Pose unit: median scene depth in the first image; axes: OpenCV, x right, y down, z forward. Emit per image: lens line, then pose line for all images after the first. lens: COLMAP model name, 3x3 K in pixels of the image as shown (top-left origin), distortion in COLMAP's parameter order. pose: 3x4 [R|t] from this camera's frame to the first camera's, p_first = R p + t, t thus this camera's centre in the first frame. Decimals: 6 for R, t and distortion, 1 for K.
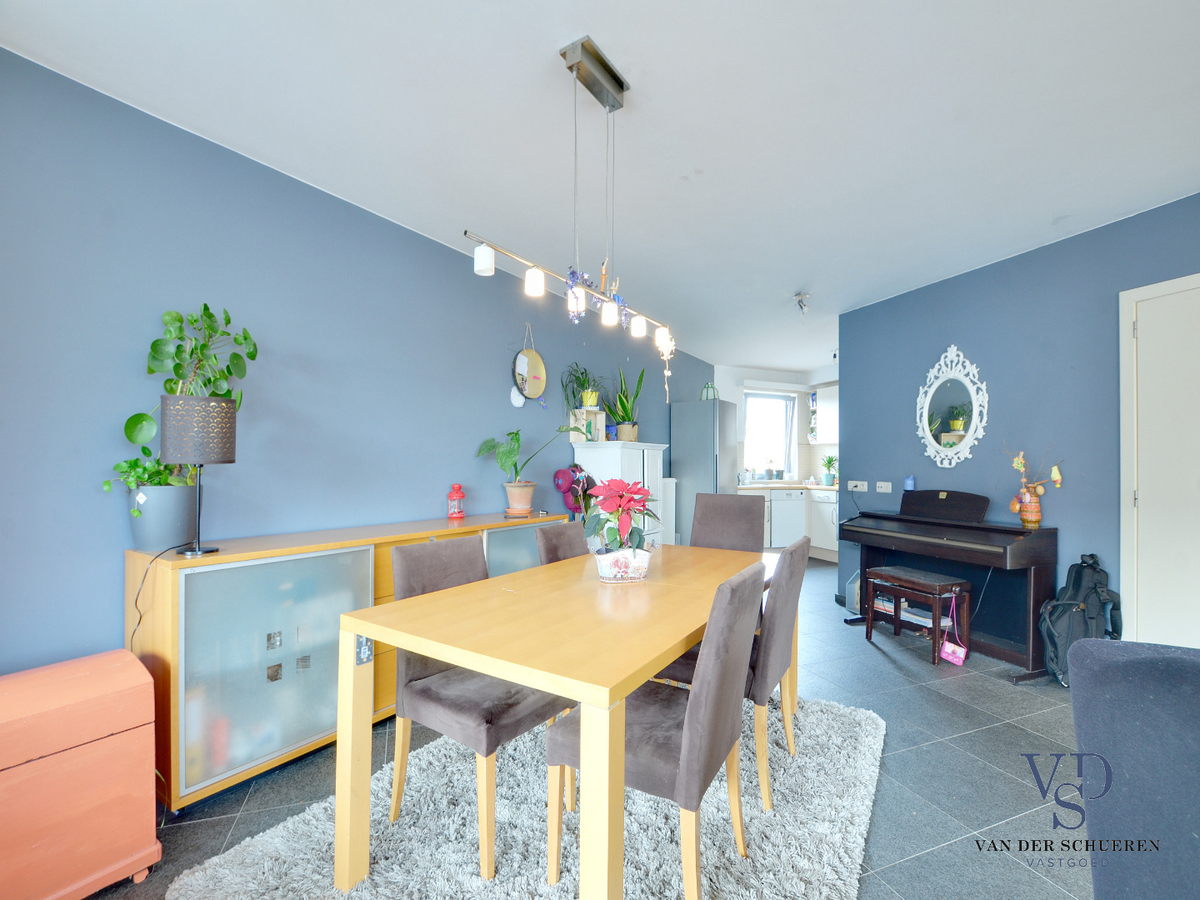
lens RADIAL K [[527.7, 0, 595.1], [0, 527.7, 467.8], [0, 0, 1]] dist [-0.033478, 0.007562]
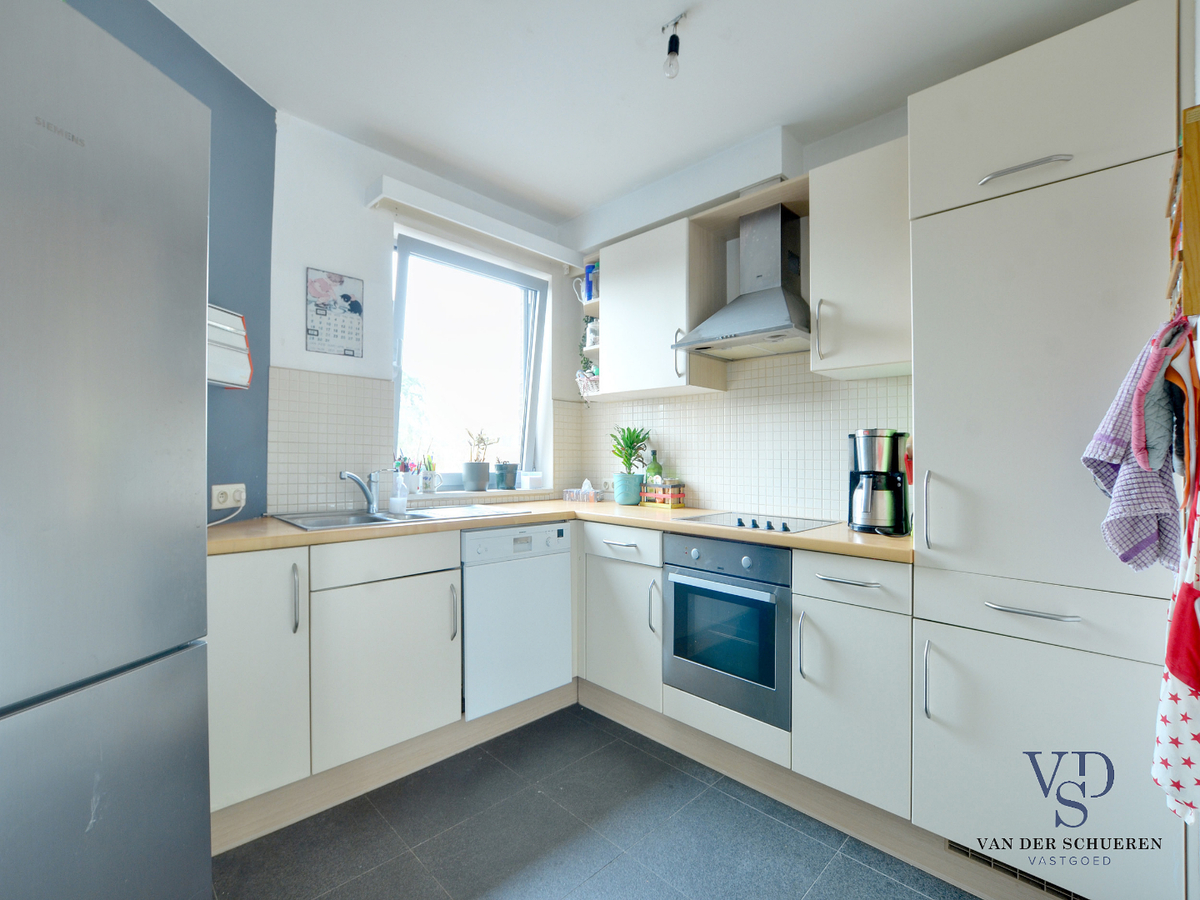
lens RADIAL K [[530.1, 0, 600.0], [0, 530.1, 450.0], [0, 0, 1]] dist [-0.001544, 0.000679]
pose [[0.908438, 0.003916, 0.418002, 0.493552], [-0.000088, 0.999958, -0.009175, -0.004583], [-0.418021, 0.008298, 0.908400, 1.223287]]
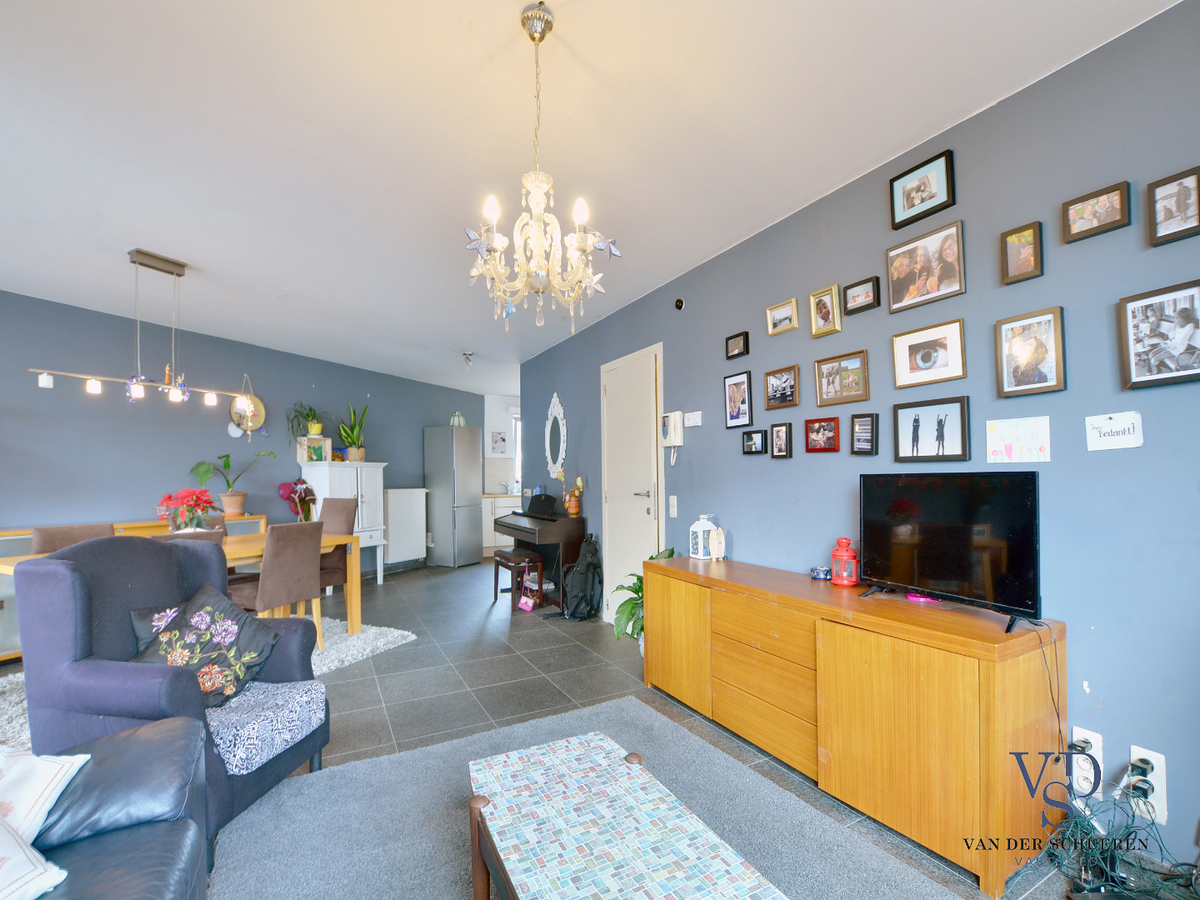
lens RADIAL K [[527.7, 0, 595.1], [0, 527.7, 467.8], [0, 0, 1]] dist [-0.033478, 0.007562]
pose [[0.990122, -0.009788, 0.139865, 0.563031], [0.012835, 0.999699, -0.020906, 0.002700], [-0.139619, 0.022495, 0.989950, -0.435229]]
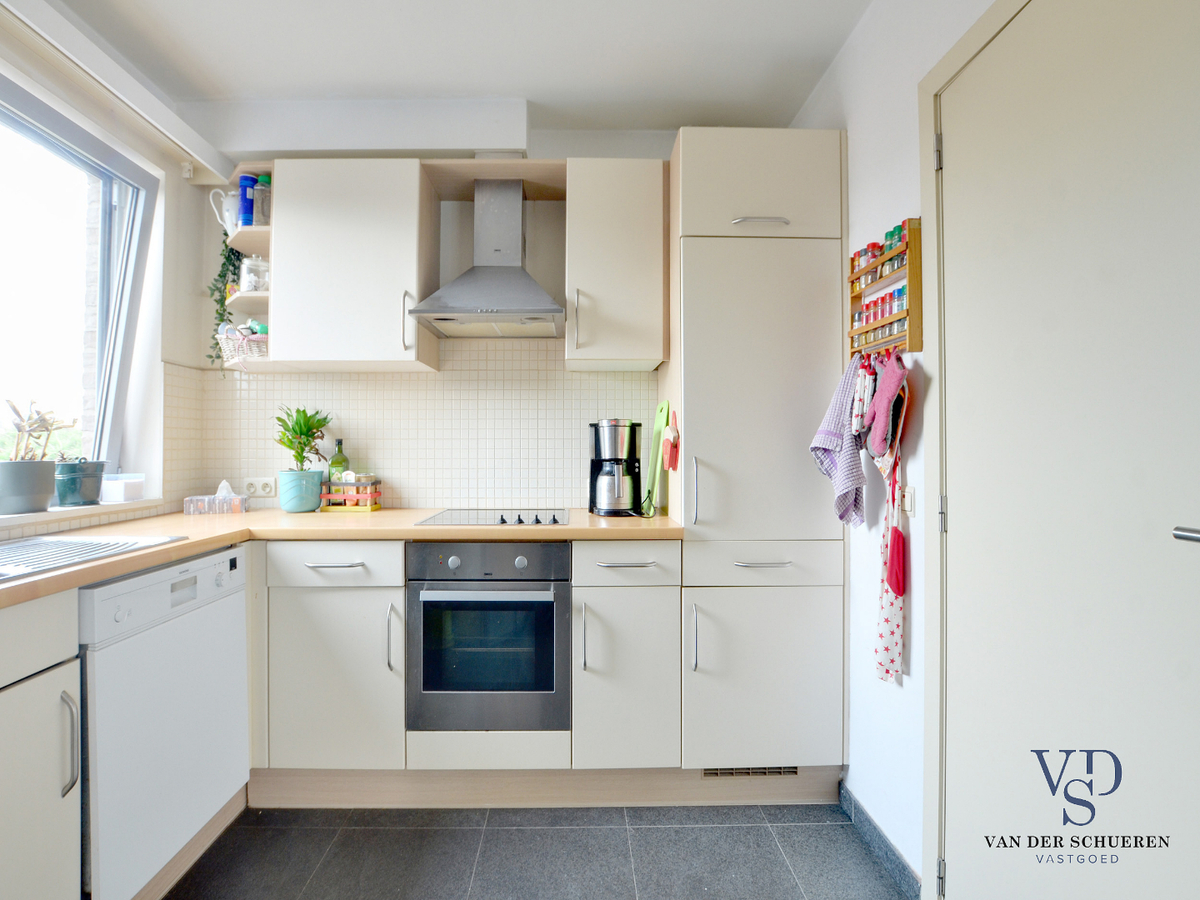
lens RADIAL K [[547.8, 0, 578.4], [0, 547.8, 433.5], [0, 0, 1]] dist [-0.014531, 0.000452]
pose [[0.348123, 0.011044, 0.937384, 0.405920], [0.006637, 0.999877, -0.014245, -0.006754], [-0.937425, 0.011181, 0.348007, 1.408481]]
